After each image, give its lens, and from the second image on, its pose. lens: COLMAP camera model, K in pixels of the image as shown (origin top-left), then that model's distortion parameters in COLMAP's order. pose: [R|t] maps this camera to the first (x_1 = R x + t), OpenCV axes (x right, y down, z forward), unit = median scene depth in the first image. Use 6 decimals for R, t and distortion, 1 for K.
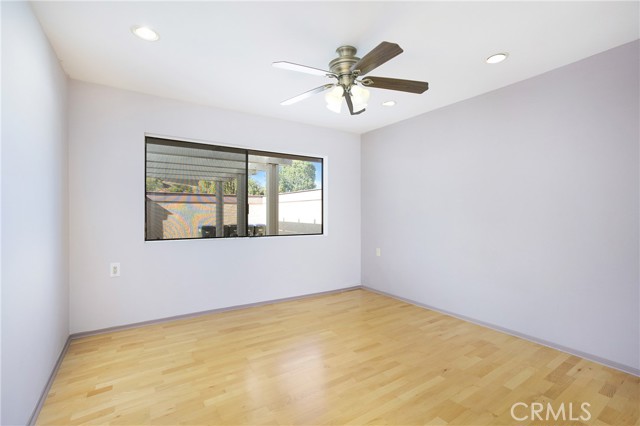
lens RADIAL K [[286.5, 0, 318.9], [0, 286.5, 215.4], [0, 0, 1]] dist [-0.016475, 0.000493]
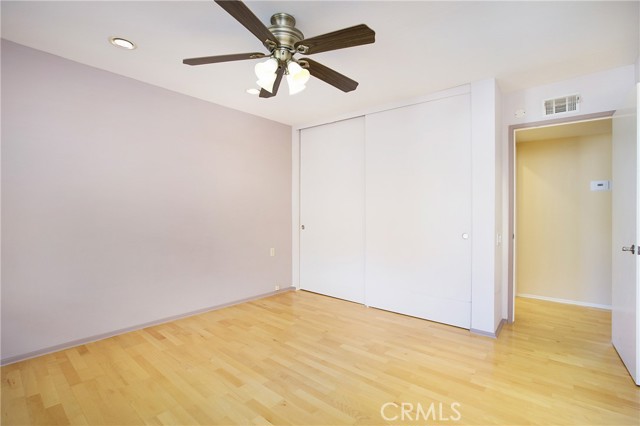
lens RADIAL K [[286.5, 0, 319.6], [0, 286.5, 211.7], [0, 0, 1]] dist [-0.016475, 0.000493]
pose [[-0.271084, -0.007624, 0.962525, -0.629002], [-0.021744, 0.999762, 0.001795, -0.006617], [-0.962310, -0.020443, -0.271186, 0.943940]]
